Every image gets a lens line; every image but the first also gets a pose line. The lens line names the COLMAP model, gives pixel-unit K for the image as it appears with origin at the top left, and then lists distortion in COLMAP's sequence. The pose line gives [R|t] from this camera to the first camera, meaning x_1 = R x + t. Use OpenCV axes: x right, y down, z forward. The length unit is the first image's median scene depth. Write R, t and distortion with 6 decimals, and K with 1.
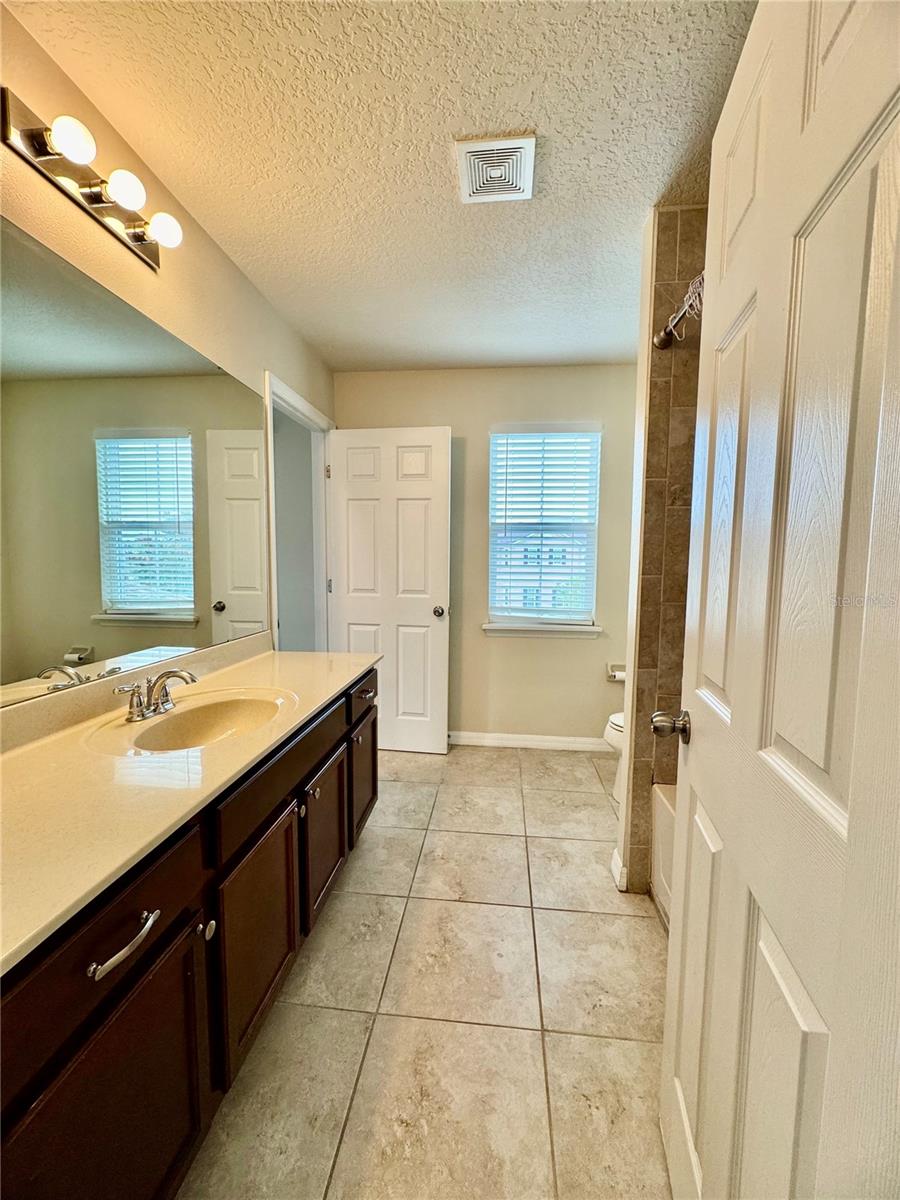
lens RADIAL K [[476.1, 0, 450.6], [0, 476.1, 600.6], [0, 0, 1]] dist [0.000887, -0.001058]
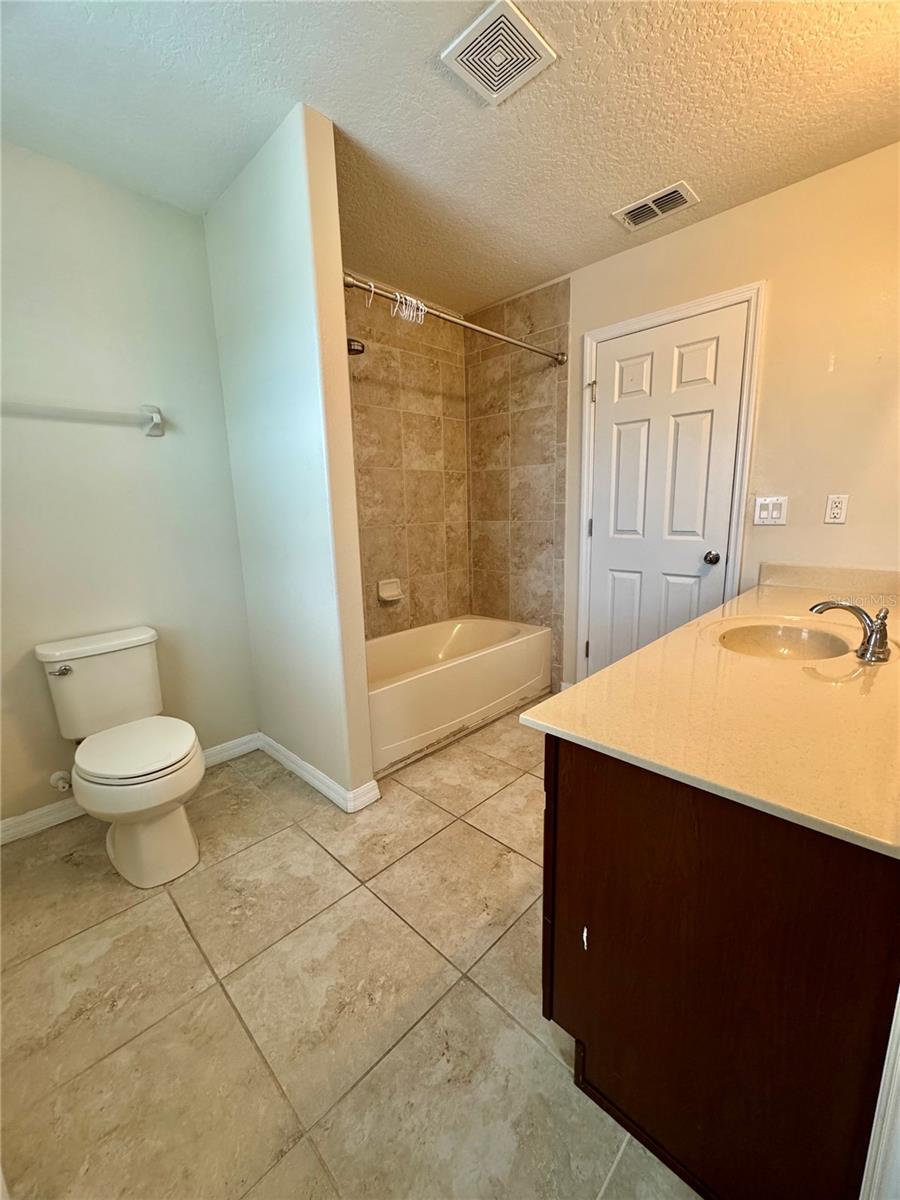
lens RADIAL K [[476.1, 0, 449.9], [0, 476.1, 601.1], [0, 0, 1]] dist [0.000887, -0.001058]
pose [[-0.780566, -0.109064, 0.615485, -0.318047], [0.072374, 0.962269, 0.262299, -0.090549], [-0.620869, 0.249287, -0.743221, 1.250068]]
